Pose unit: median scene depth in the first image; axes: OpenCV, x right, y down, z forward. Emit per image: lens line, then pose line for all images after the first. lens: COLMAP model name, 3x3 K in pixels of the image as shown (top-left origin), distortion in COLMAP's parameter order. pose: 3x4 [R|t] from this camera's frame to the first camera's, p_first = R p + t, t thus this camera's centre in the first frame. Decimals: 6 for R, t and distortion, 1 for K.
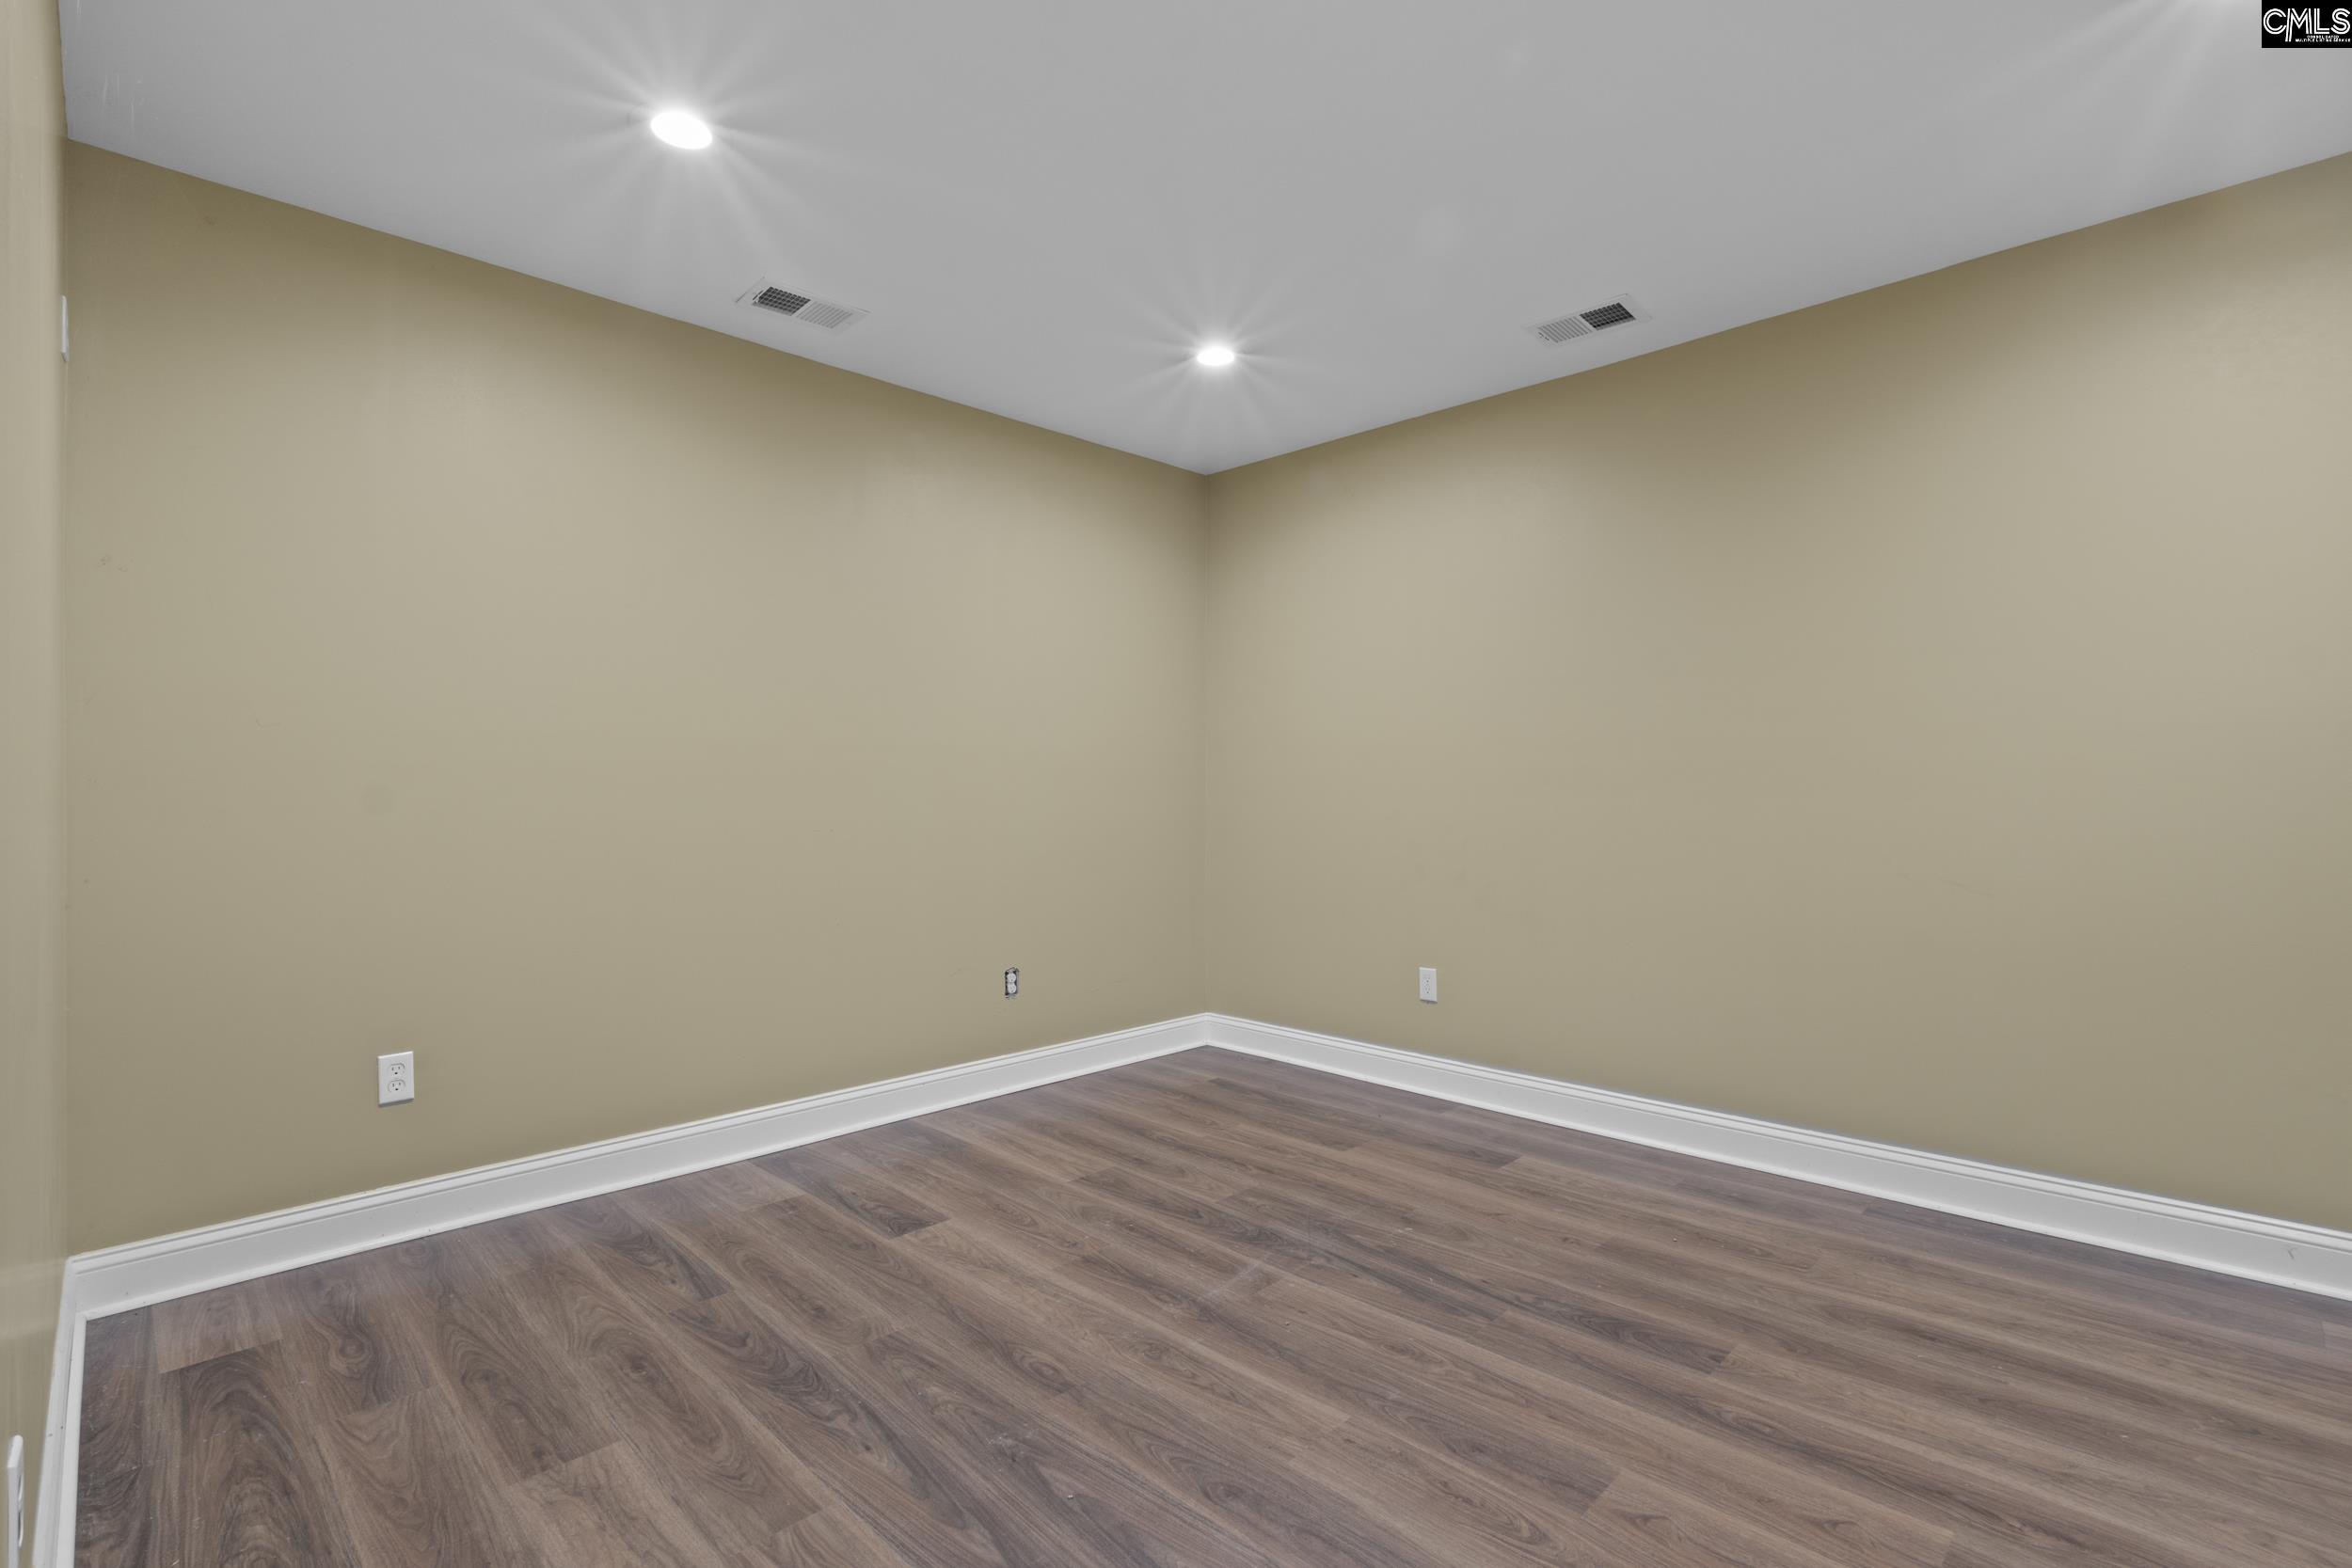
lens RADIAL K [[1075.2, 0, 1188.0], [0, 1075.2, 788.7], [0, 0, 1]] dist [0.000615, 0.000140]
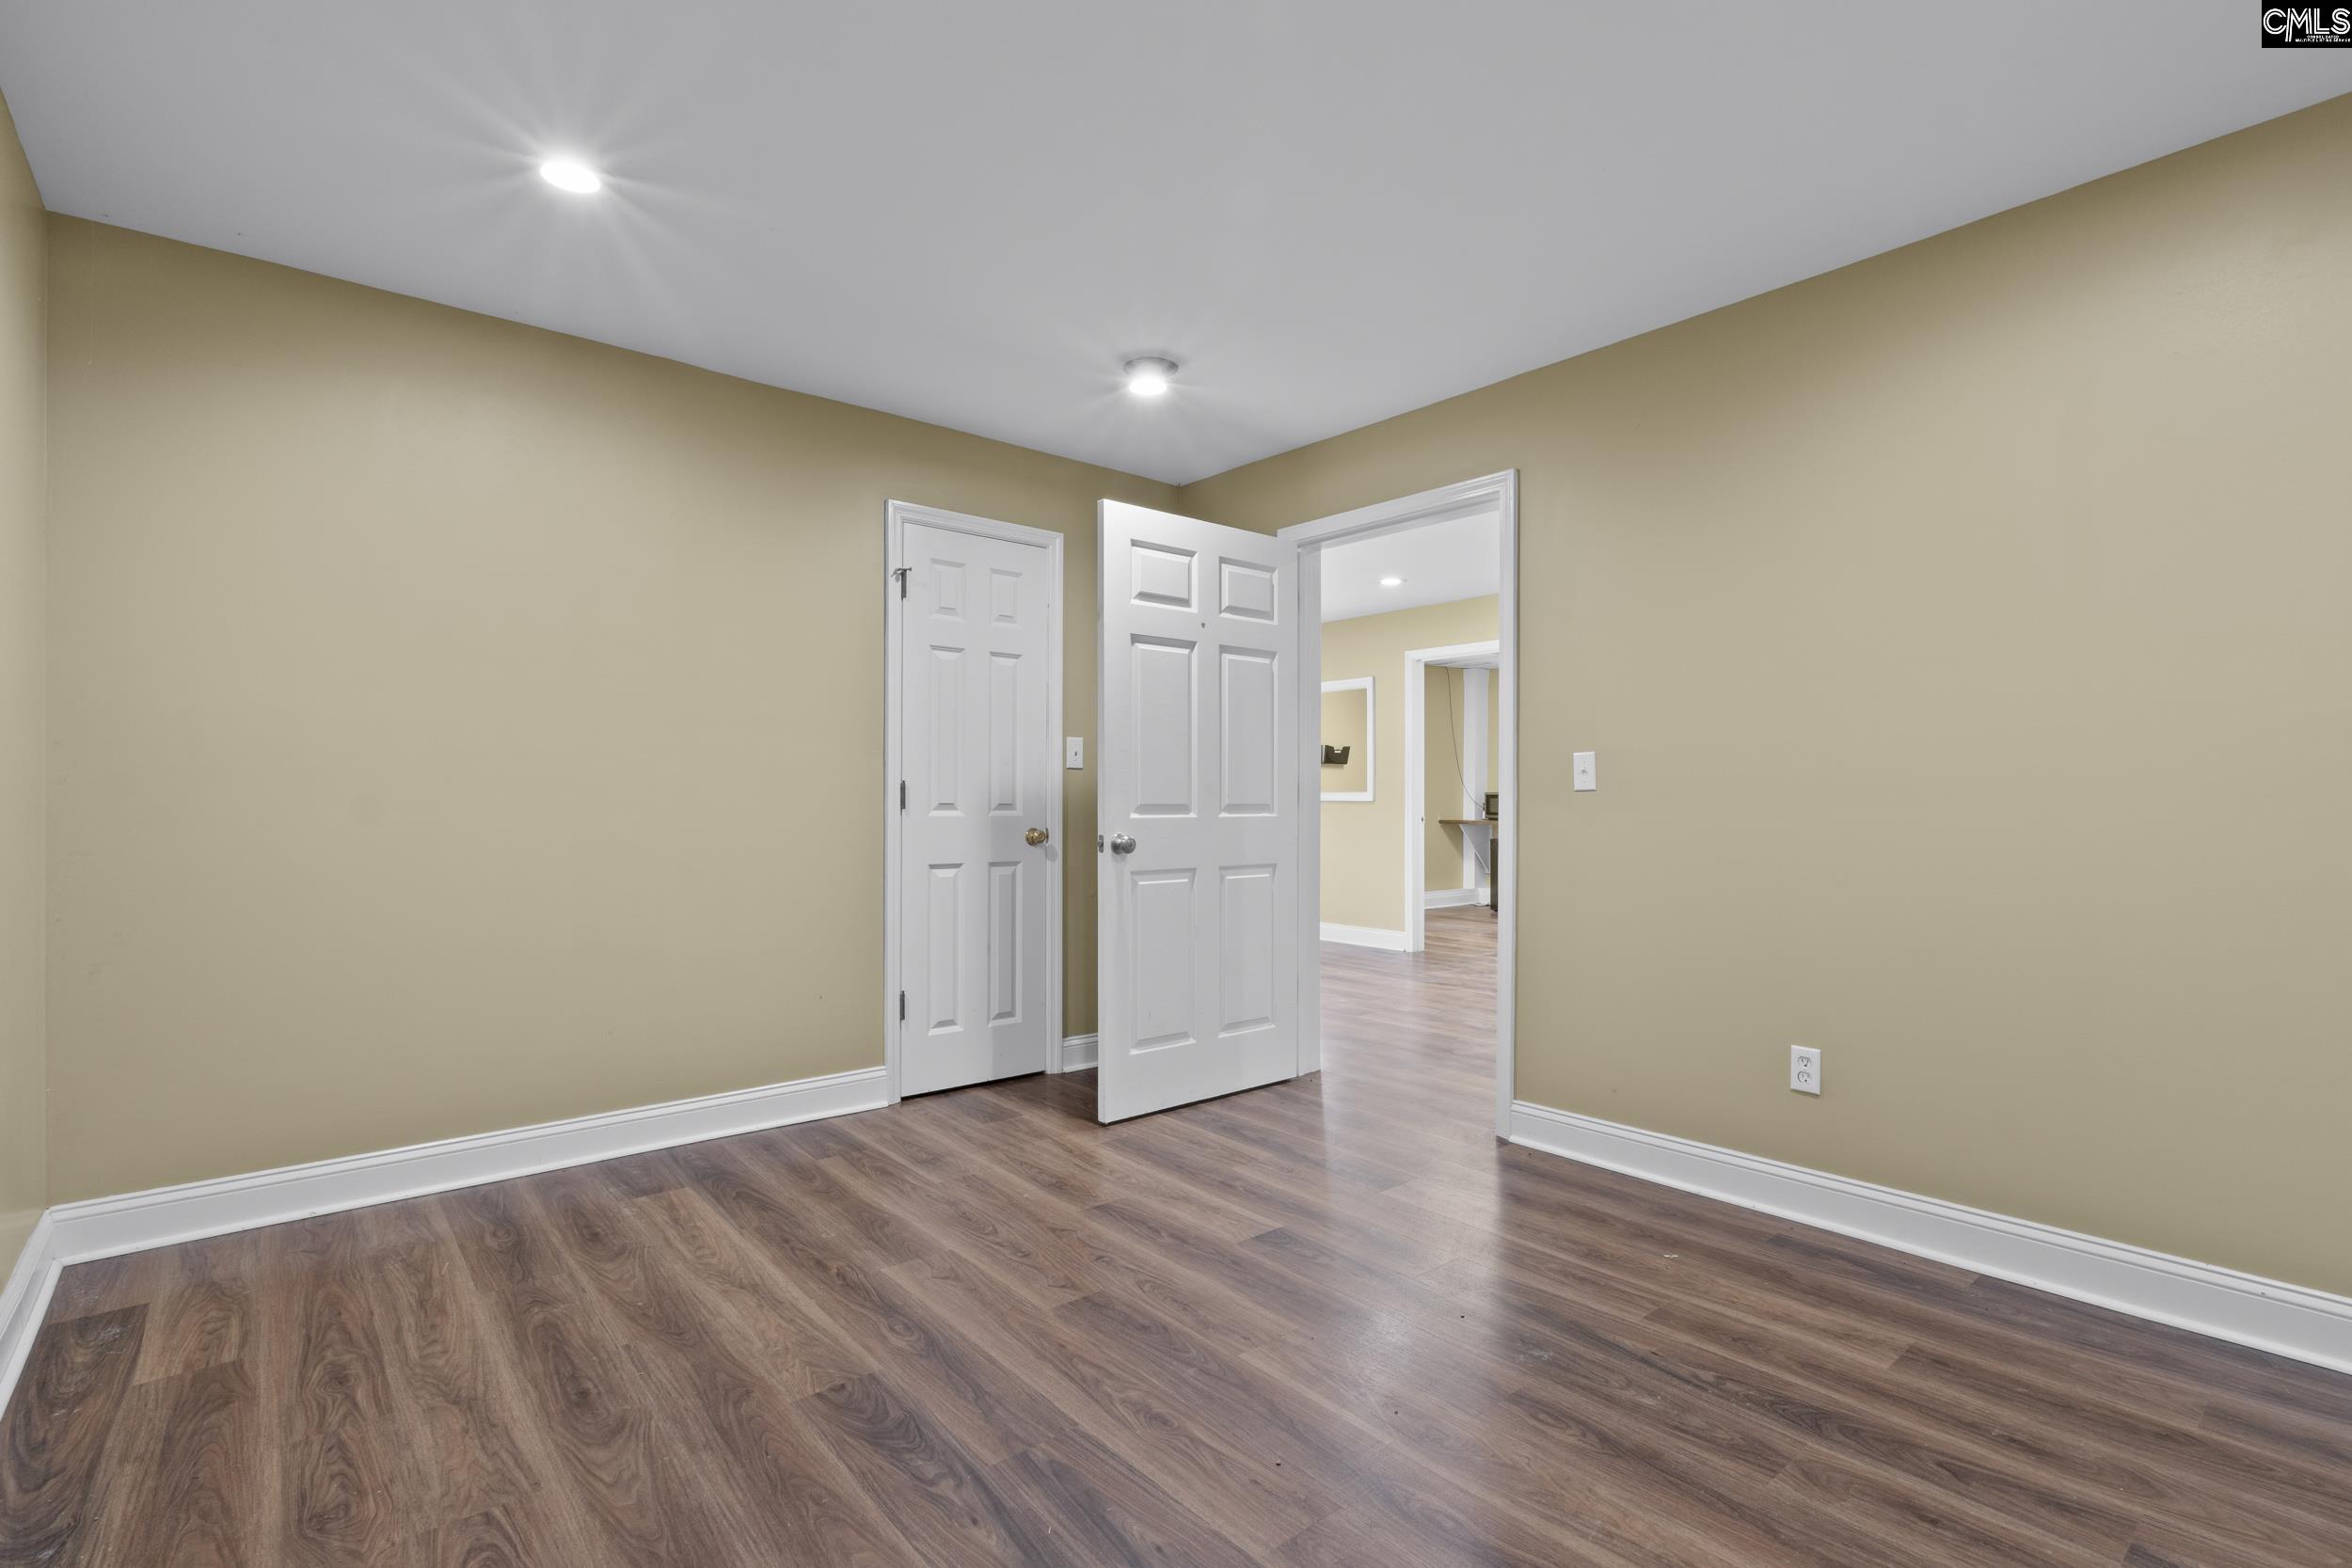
lens RADIAL K [[1075.2, 0, 1188.0], [0, 1075.2, 788.7], [0, 0, 1]] dist [0.000615, 0.000140]
pose [[-0.996200, 0.002097, 0.087069, 0.098776], [0.001422, 0.999968, -0.007810, 0.000735], [-0.087083, -0.007657, -0.996172, 2.017814]]
